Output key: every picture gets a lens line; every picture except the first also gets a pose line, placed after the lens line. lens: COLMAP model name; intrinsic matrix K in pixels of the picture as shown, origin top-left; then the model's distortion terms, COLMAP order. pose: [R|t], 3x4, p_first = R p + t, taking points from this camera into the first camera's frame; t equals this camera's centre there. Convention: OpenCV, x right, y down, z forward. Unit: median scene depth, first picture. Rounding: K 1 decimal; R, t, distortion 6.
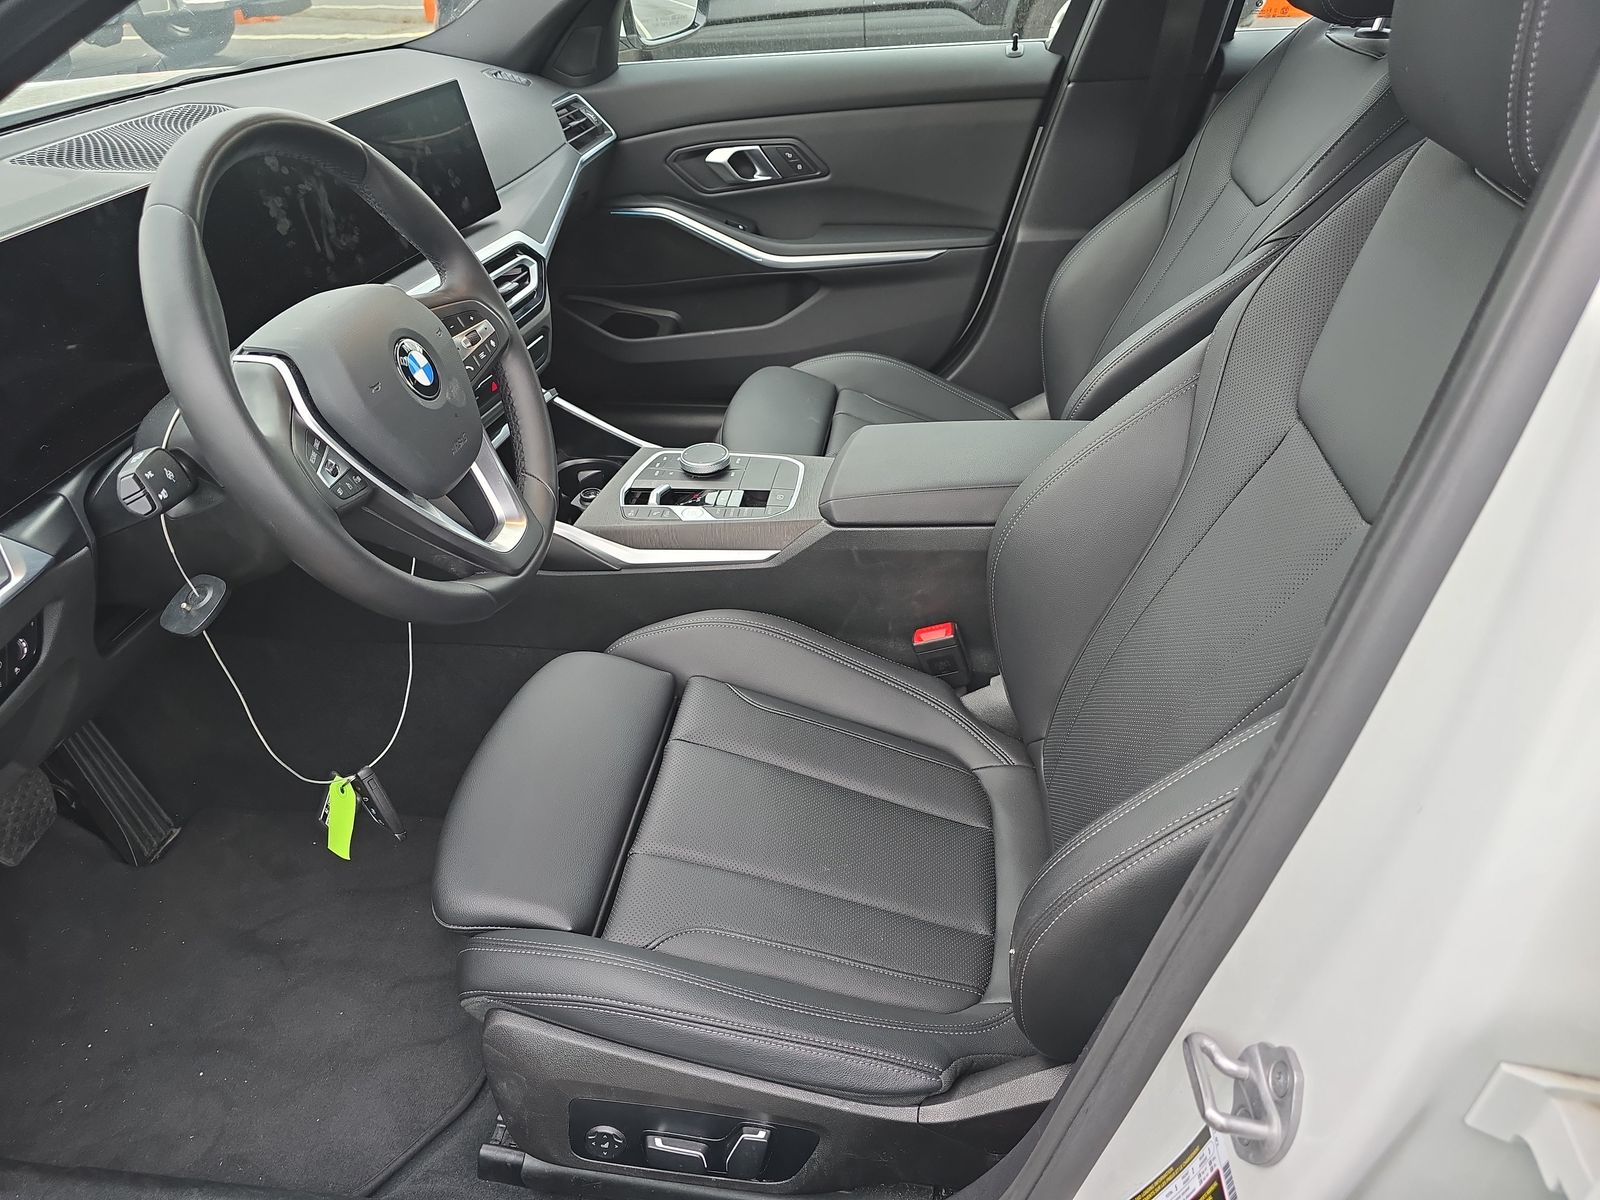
lens RADIAL K [[1097.2, 0, 806.7], [0, 1097.2, 603.0], [0, 0, 1]] dist [0.032384, -0.014126]
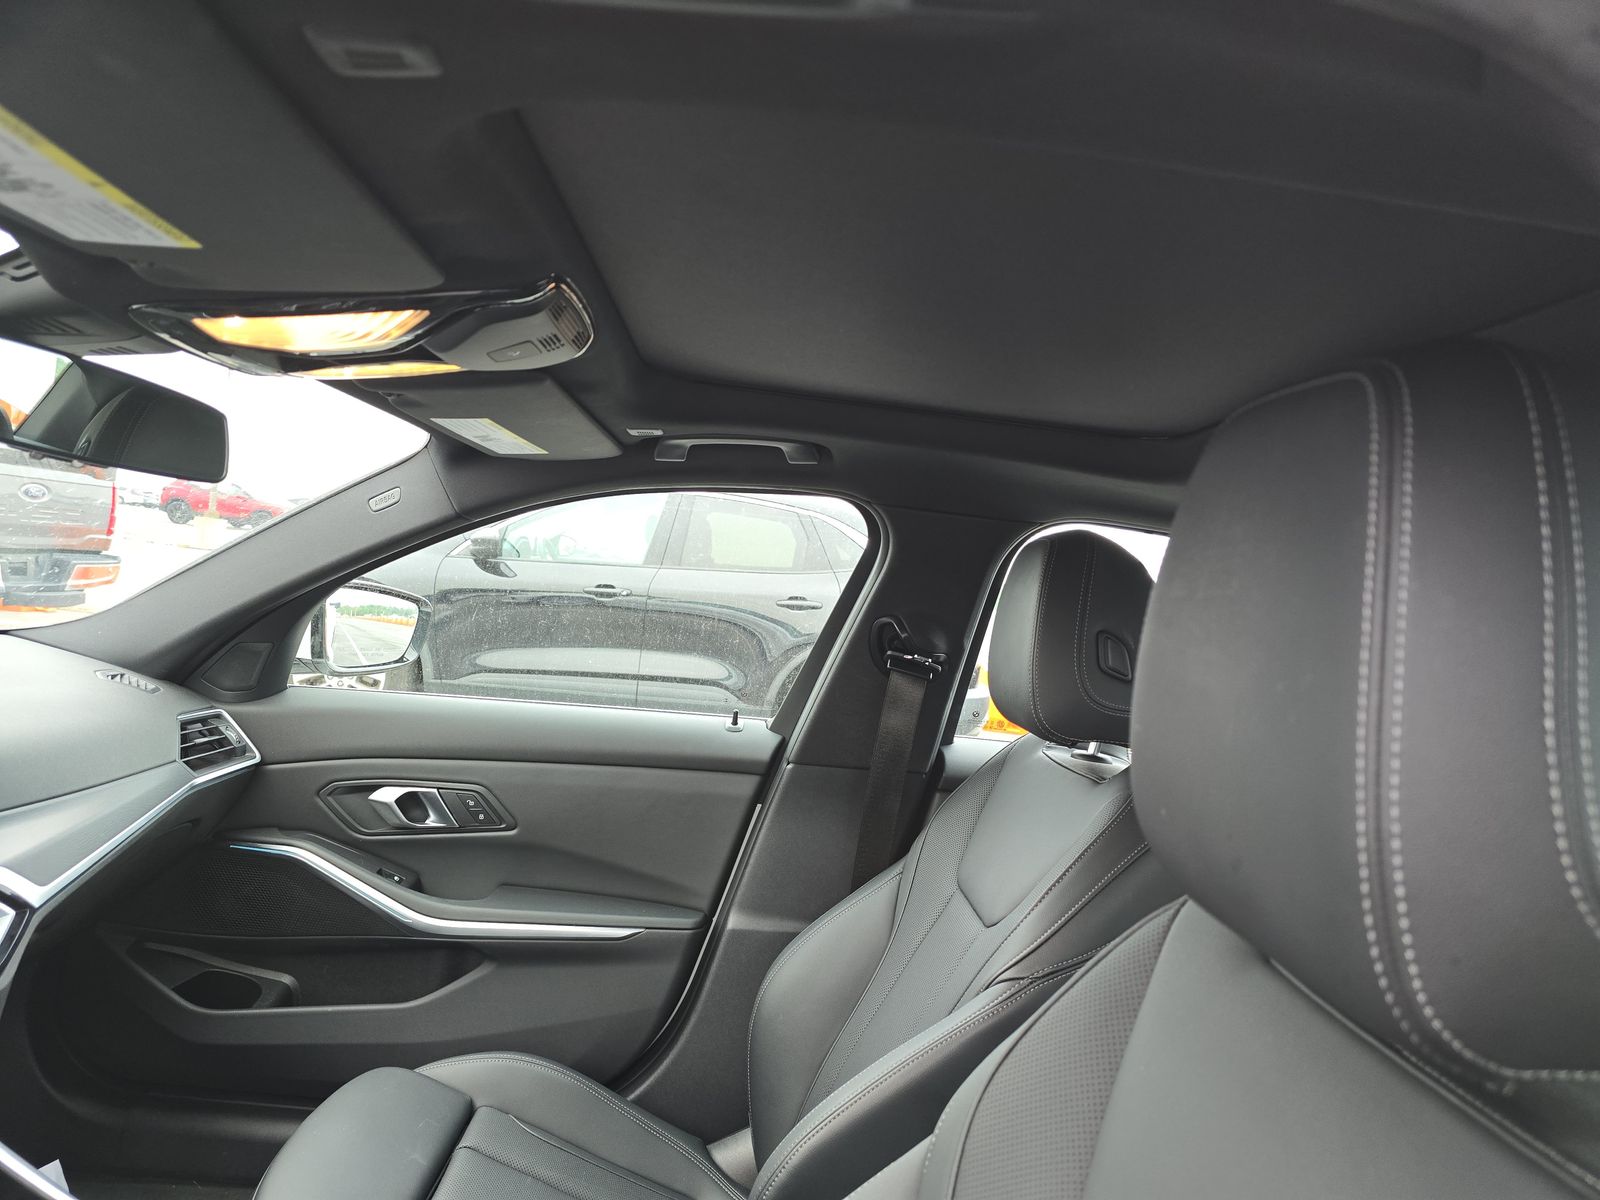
lens RADIAL K [[1097.2, 0, 812.4], [0, 1097.2, 582.9], [0, 0, 1]] dist [0.032384, -0.014126]
pose [[0.974396, 0.144935, 0.171890, 0.072242], [-0.025309, 0.830350, -0.556667, -0.080081], [-0.223410, 0.538064, 0.812758, 0.157582]]
